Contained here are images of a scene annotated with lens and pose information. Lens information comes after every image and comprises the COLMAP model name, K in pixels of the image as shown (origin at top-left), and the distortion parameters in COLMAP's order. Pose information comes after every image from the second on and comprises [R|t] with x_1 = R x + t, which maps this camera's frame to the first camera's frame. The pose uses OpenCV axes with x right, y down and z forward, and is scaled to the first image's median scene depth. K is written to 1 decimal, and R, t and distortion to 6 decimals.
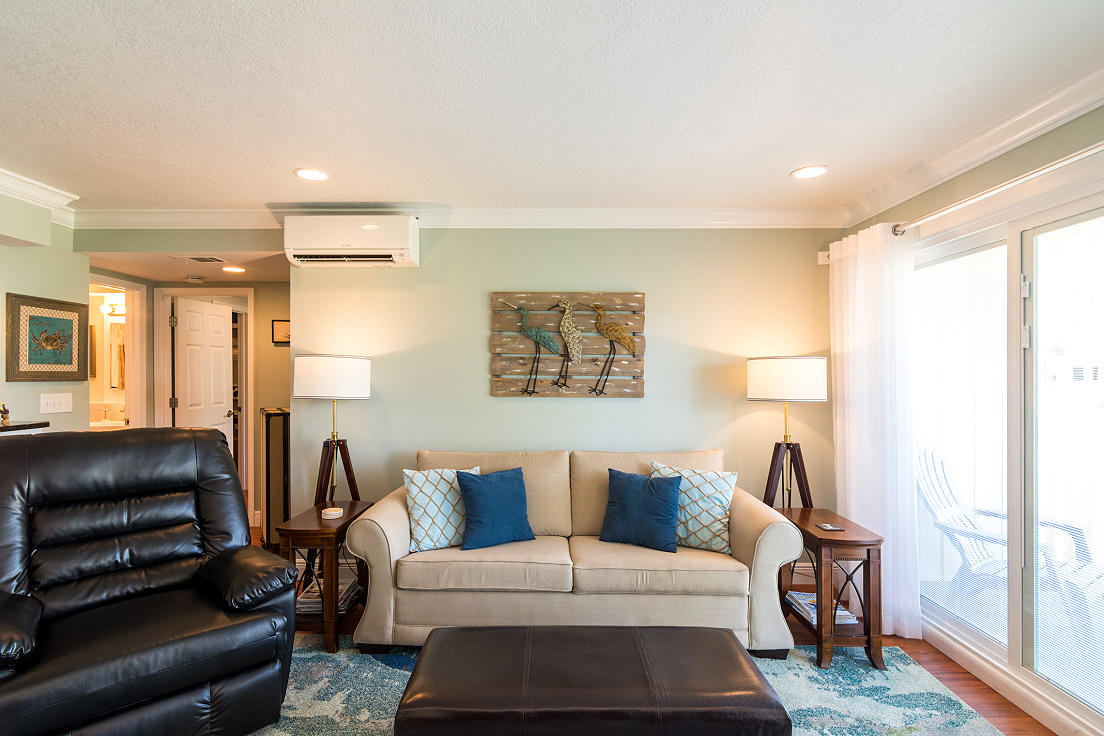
lens RADIAL K [[528.3, 0, 557.8], [0, 528.3, 368.2], [0, 0, 1]] dist [0.001576, 0.000094]
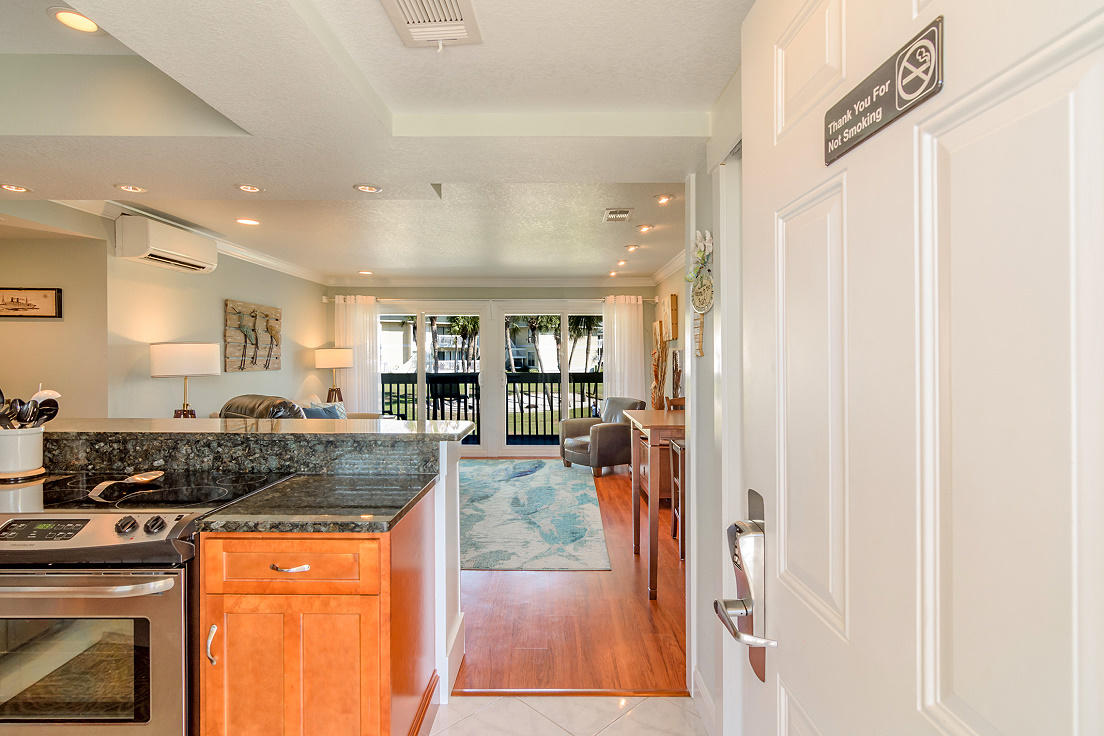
lens RADIAL K [[528.3, 0, 557.8], [0, 528.3, 368.2], [0, 0, 1]] dist [0.001576, 0.000094]
pose [[-0.010399, -0.024640, 0.999642, -1.565597], [-0.009910, 0.999650, 0.024537, -0.001337], [-0.999897, -0.009651, -0.010639, 0.119561]]
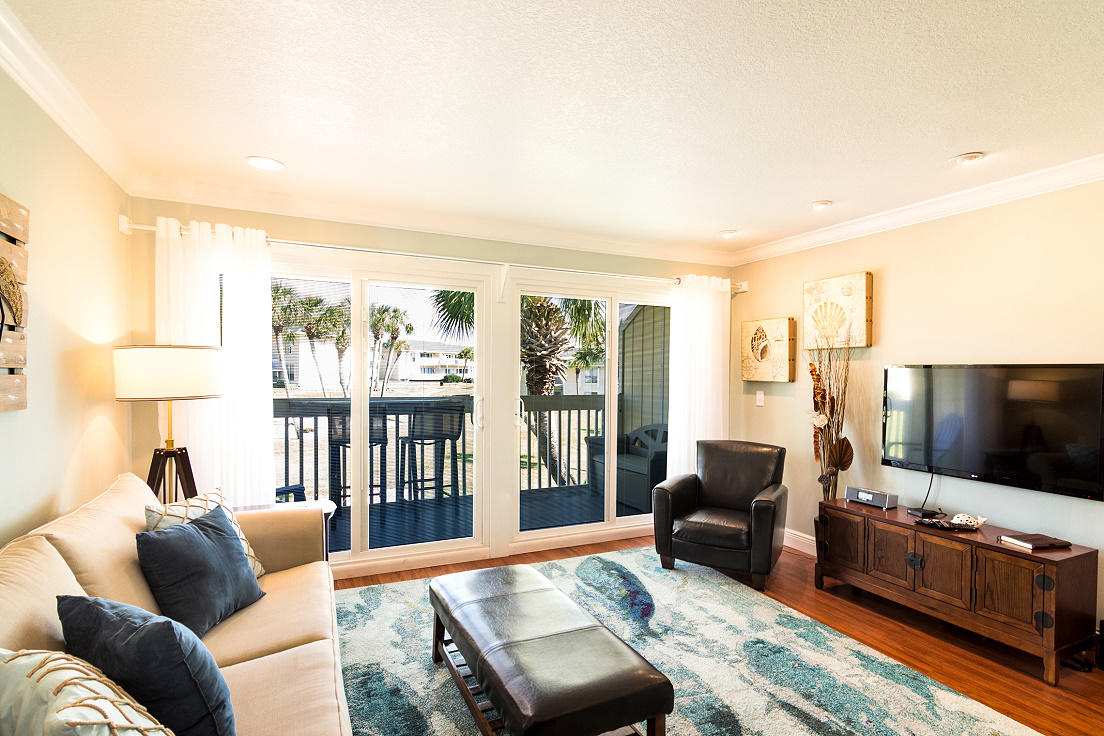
lens RADIAL K [[535.2, 0, 553.1], [0, 535.2, 387.7], [0, 0, 1]] dist [-0.000029, -0.000131]
pose [[-0.432430, -0.032484, 0.901082, -0.546288], [-0.017501, 0.999465, 0.027632, 0.009729], [-0.901497, -0.003821, -0.432767, 0.759033]]
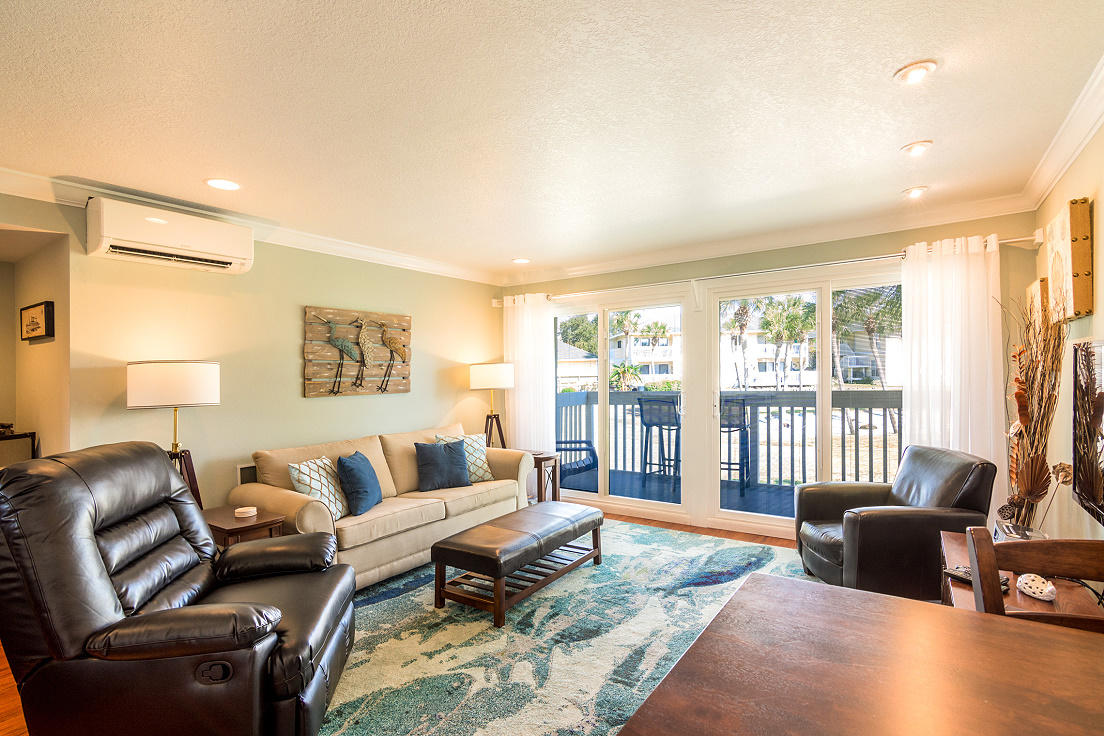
lens RADIAL K [[529.8, 0, 567.4], [0, 529.8, 377.2], [0, 0, 1]] dist [0.001368, 0.000056]
pose [[0.541452, -0.022312, 0.840436, -0.775942], [0.017988, 0.999726, 0.014952, 0.002762], [-0.840539, 0.007022, 0.541705, -0.088909]]
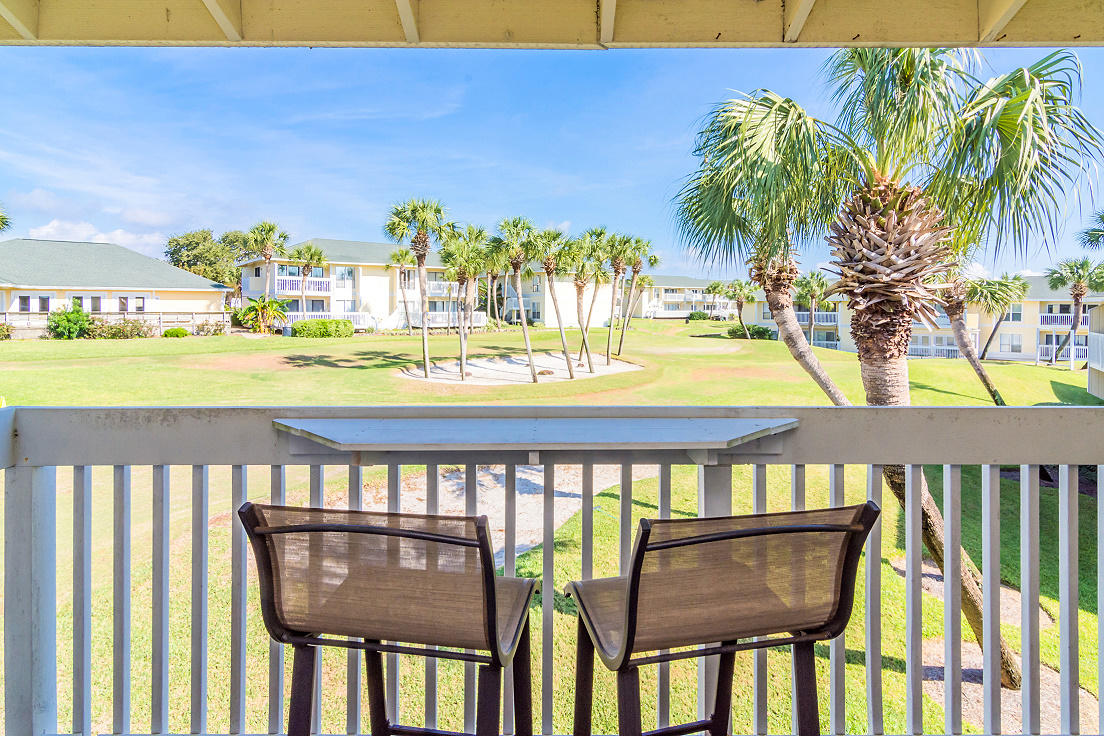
lens RADIAL K [[560.9, 0, 552.5], [0, 560.9, 317.2], [0, 0, 1]] dist [0.001980, 0.000829]
pose [[-0.006812, -0.020109, 0.999775, 0.567941], [-0.011300, 0.999735, 0.020031, -0.003501], [-0.999913, -0.011161, -0.007038, 0.525149]]
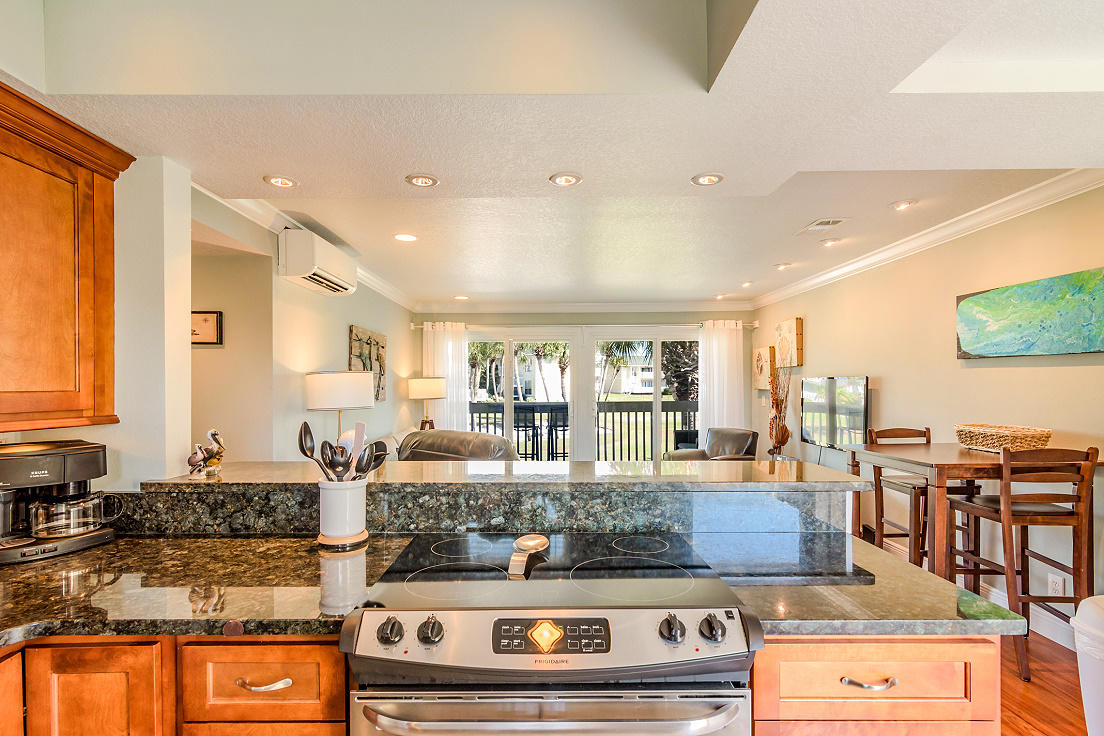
lens RADIAL K [[516.3, 0, 542.5], [0, 516.3, 391.9], [0, 0, 1]] dist [0.001048, 0.000140]
pose [[-0.008601, -0.016062, 0.999834, -1.424697], [-0.003034, 0.999867, 0.016037, 0.001861], [-0.999958, -0.002895, -0.008649, 0.534895]]
